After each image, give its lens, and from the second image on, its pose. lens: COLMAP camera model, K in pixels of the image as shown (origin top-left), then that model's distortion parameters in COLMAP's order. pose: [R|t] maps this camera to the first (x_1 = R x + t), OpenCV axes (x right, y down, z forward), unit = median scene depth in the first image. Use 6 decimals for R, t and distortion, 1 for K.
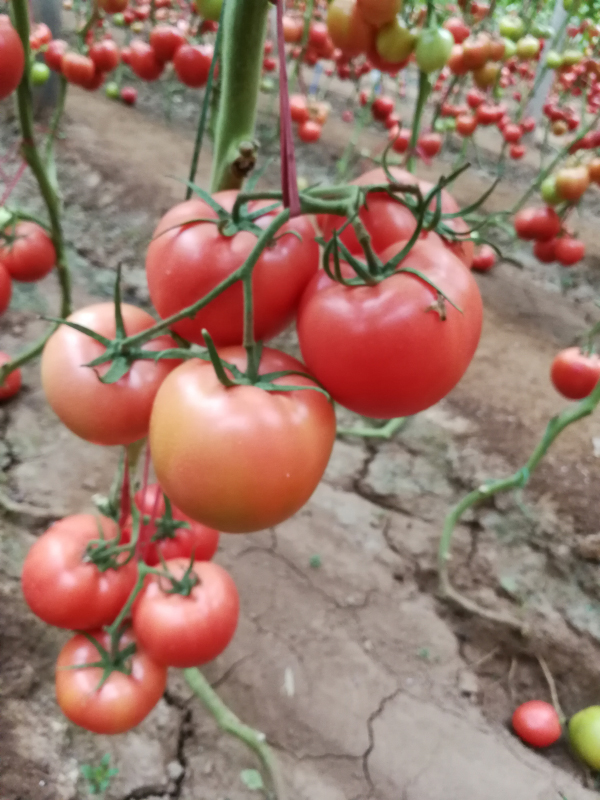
lens RADIAL K [[649.5, 0, 275.3], [0, 649.5, 378.6], [0, 0, 1]] dist [0.003467, 0.000018]
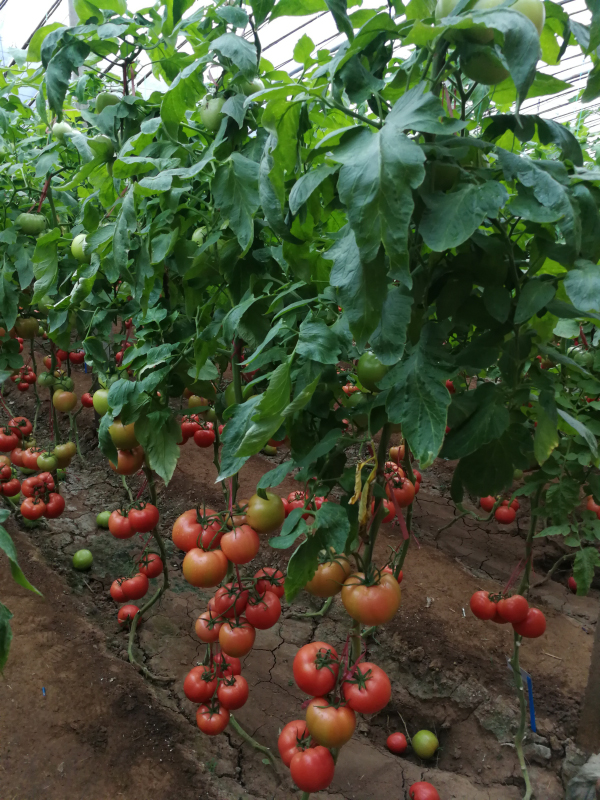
lens RADIAL K [[740.2, 0, 300.3], [0, 740.2, 334.4], [0, 0, 1]] dist [0.008764, -0.006326]
pose [[0.987347, -0.156591, 0.024991, 0.224219], [0.157854, 0.955603, -0.248806, -0.222856], [0.015080, 0.249603, 0.968231, -1.780234]]
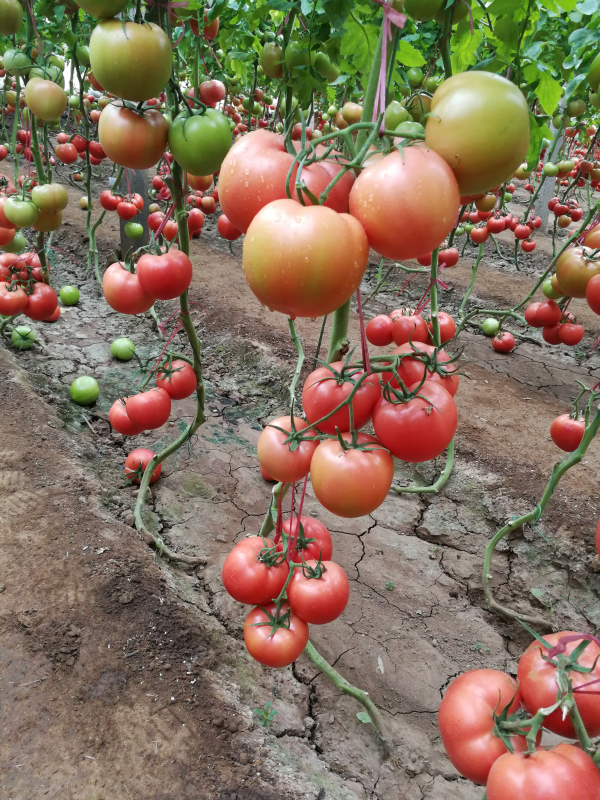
lens RADIAL K [[649.5, 0, 275.3], [0, 649.5, 378.6], [0, 0, 1]] dist [0.003467, 0.000018]
pose [[0.993940, -0.084413, -0.070407, -0.046394], [0.074704, 0.988608, -0.130668, 0.014081], [0.080635, 0.124617, 0.988923, -0.429787]]
